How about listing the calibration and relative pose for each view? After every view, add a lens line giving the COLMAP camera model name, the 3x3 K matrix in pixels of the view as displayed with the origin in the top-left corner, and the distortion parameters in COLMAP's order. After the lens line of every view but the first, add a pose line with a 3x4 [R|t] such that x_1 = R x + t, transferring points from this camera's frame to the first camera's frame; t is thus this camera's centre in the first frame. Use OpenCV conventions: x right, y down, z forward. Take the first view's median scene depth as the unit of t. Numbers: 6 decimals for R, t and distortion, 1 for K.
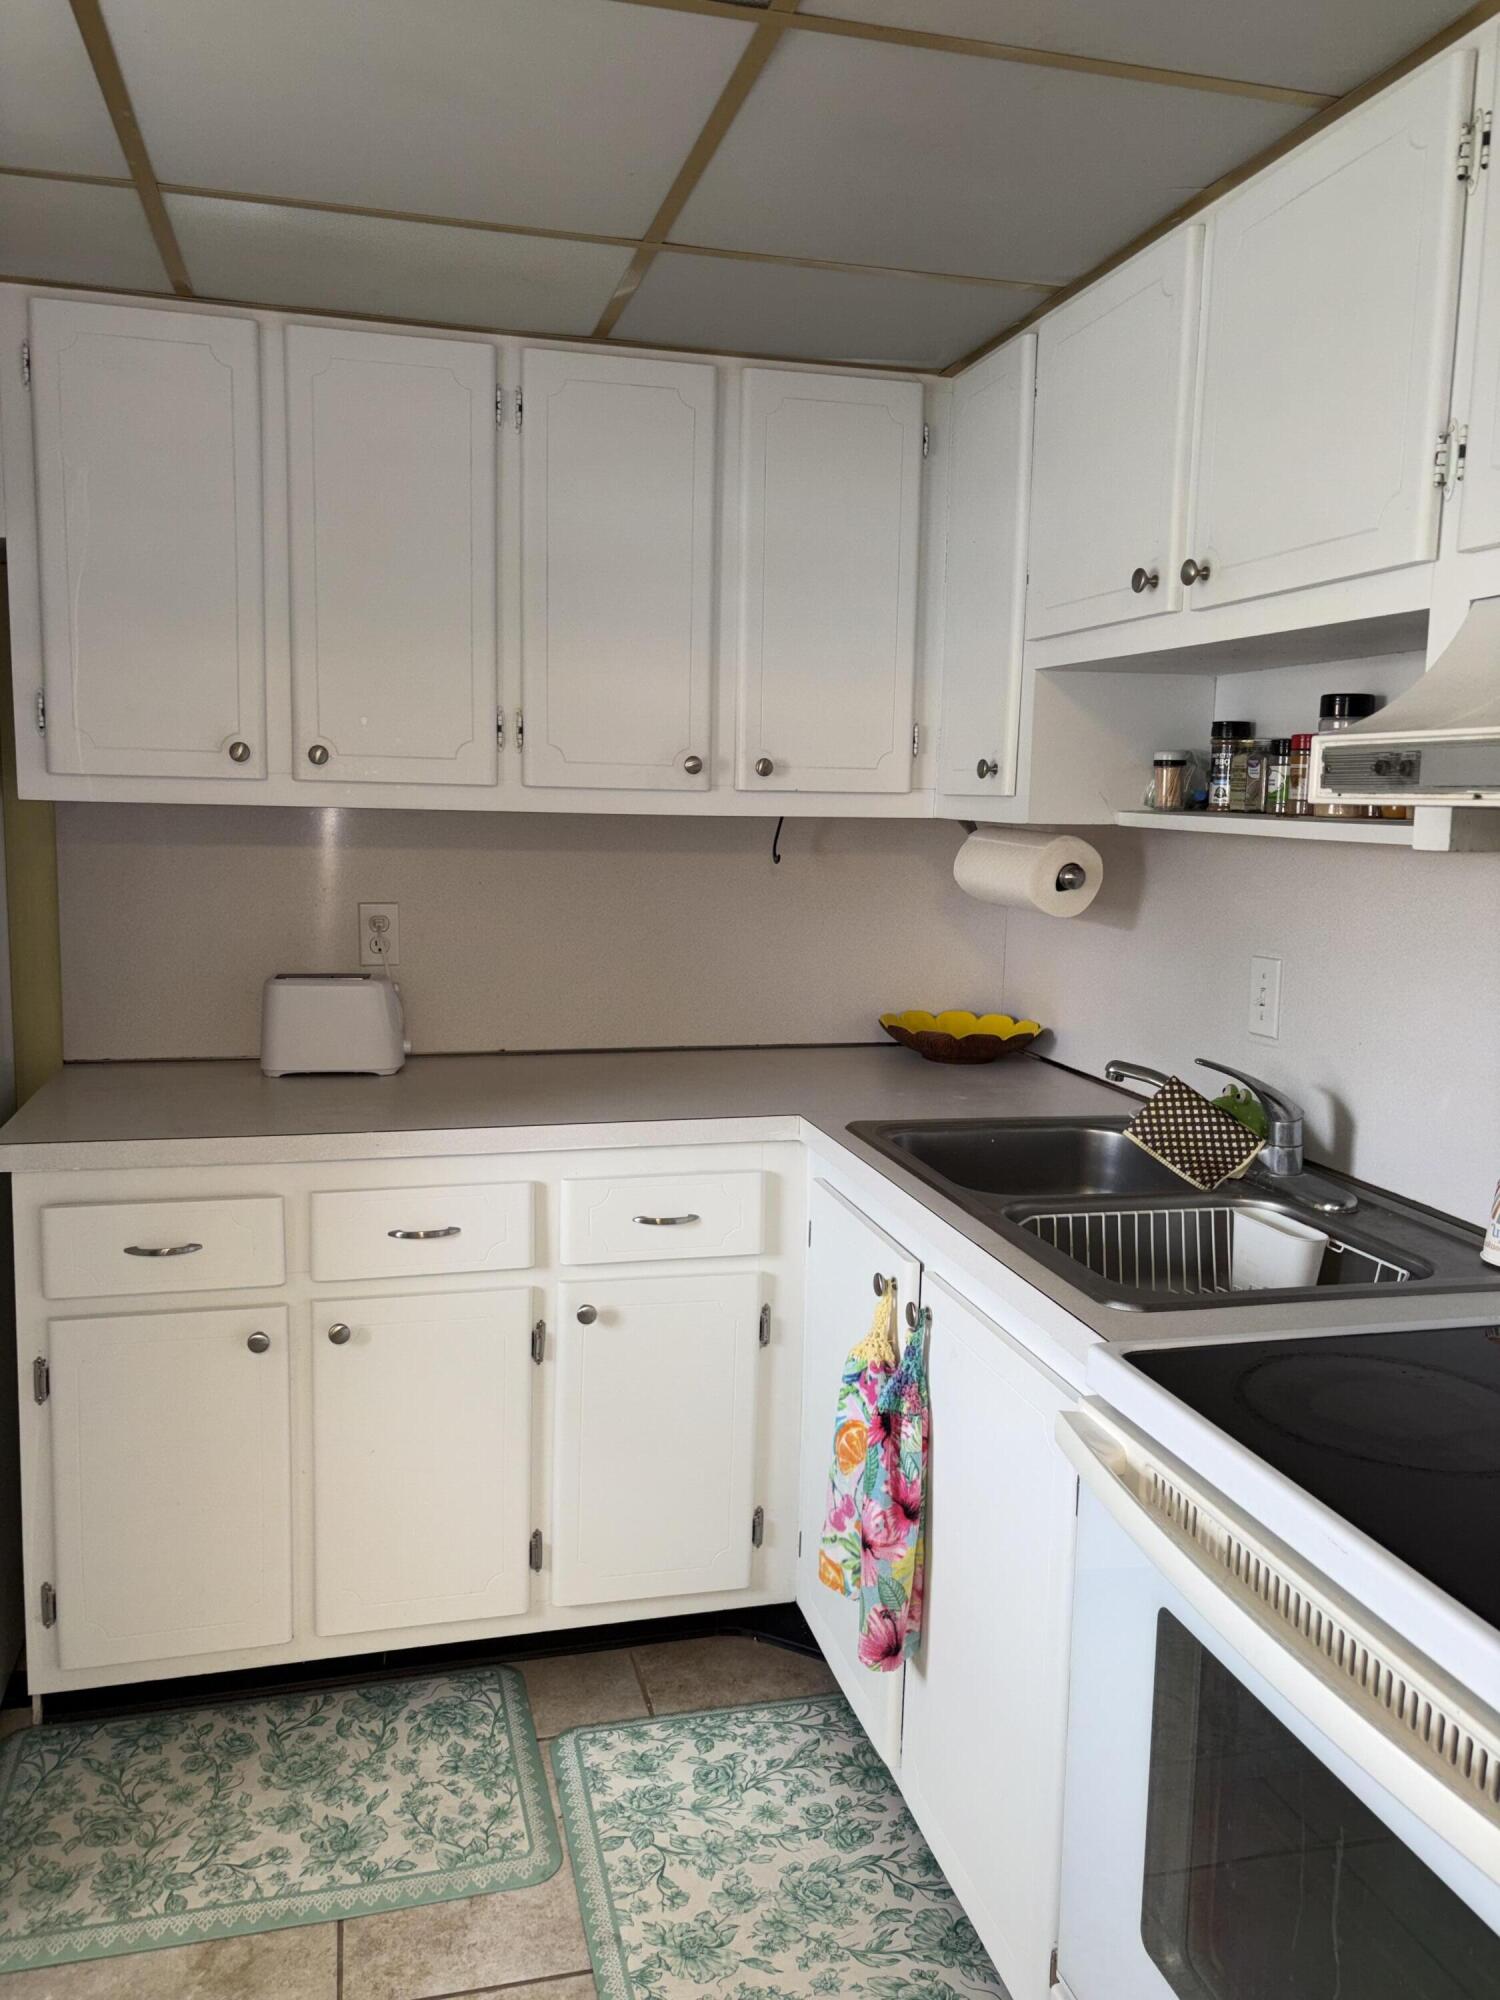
lens RADIAL K [[1509.0, 0, 752.3], [0, 1509.0, 994.9], [0, 0, 1]] dist [0.057383, -0.071721]
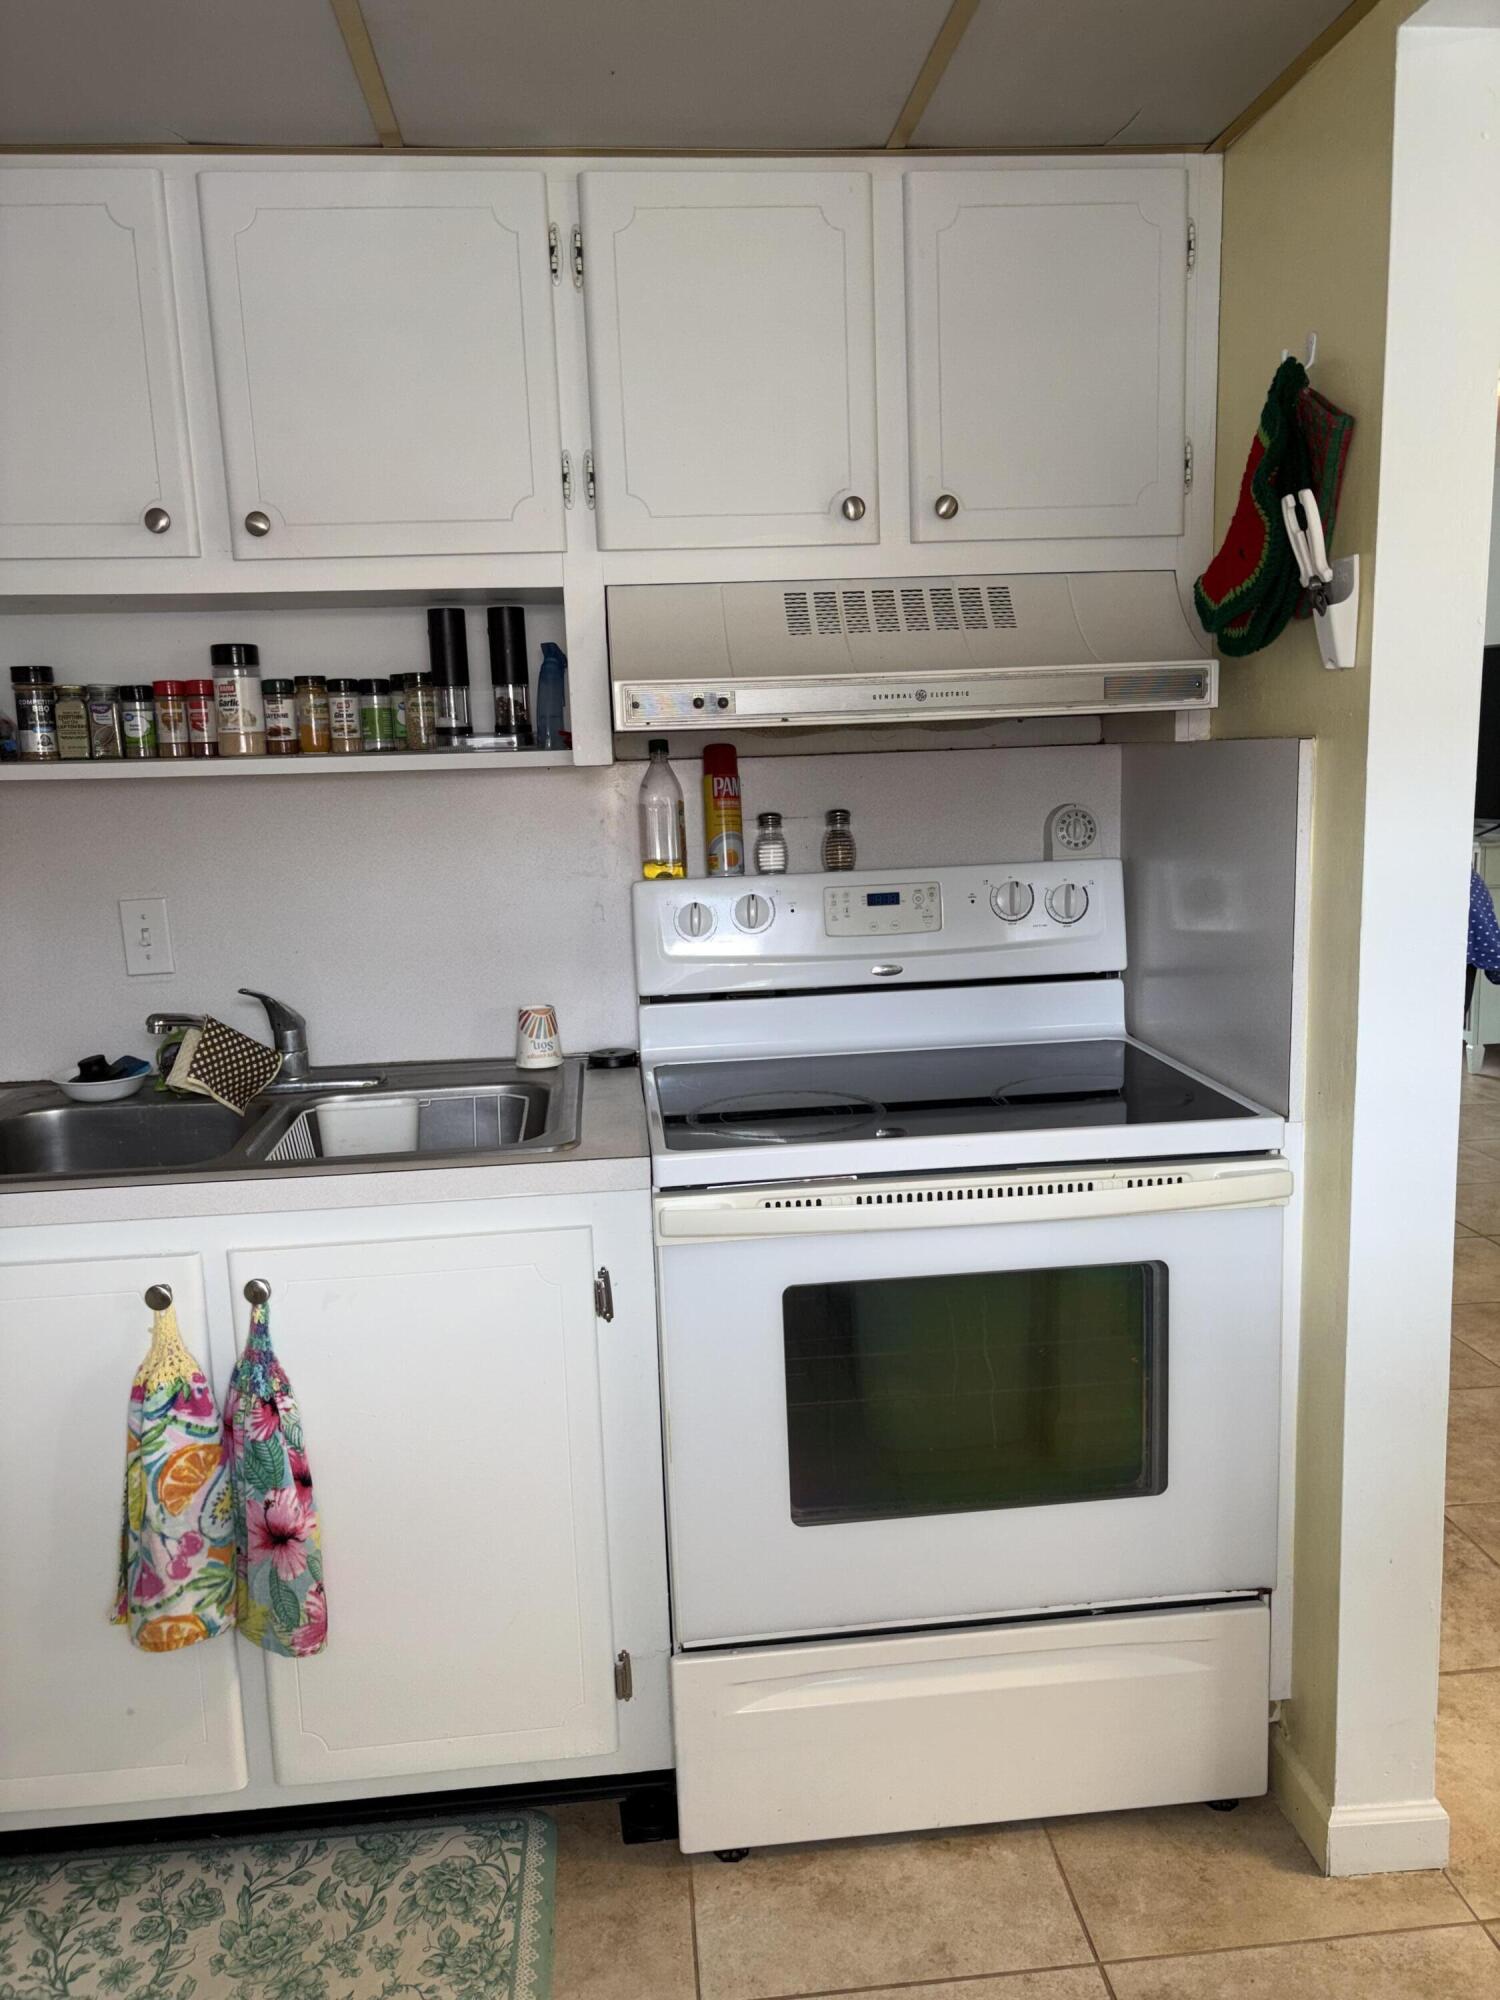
lens RADIAL K [[1509.0, 0, 751.3], [0, 1509.0, 1010.8], [0, 0, 1]] dist [0.057383, -0.071721]
pose [[0.152782, -0.199842, 0.967843, -0.674472], [0.166984, 0.970480, 0.174027, -0.067827], [-0.974050, 0.135026, 0.181642, 0.462023]]
